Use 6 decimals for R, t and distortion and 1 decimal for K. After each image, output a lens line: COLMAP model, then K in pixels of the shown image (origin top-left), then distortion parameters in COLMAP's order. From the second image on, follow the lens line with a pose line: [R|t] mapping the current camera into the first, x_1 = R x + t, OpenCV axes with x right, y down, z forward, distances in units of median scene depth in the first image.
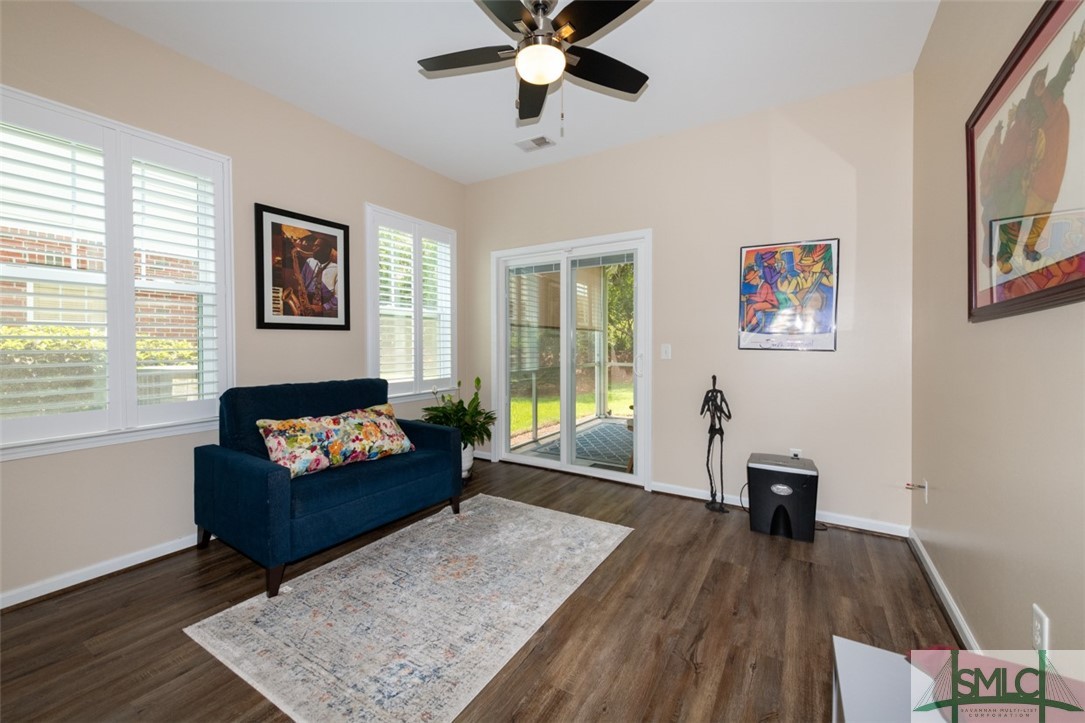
lens RADIAL K [[432.0, 0, 540.4], [0, 432.0, 345.7], [0, 0, 1]] dist [0.001390, 0.000131]
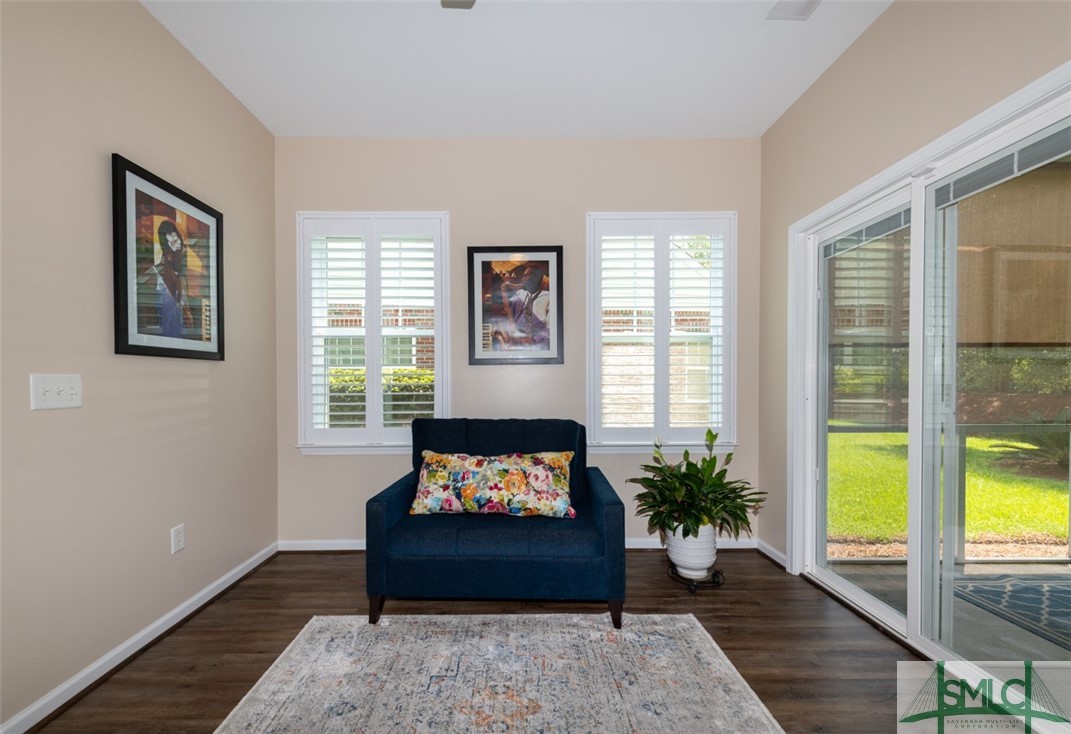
lens RADIAL K [[435.7, 0, 521.8], [0, 435.7, 386.5], [0, 0, 1]] dist [0.010038, -0.000361]
pose [[0.530661, 0.004996, -0.847569, 0.336675], [-0.001641, 0.999987, 0.004866, 0.008924], [0.847582, -0.001191, 0.530662, 0.563374]]
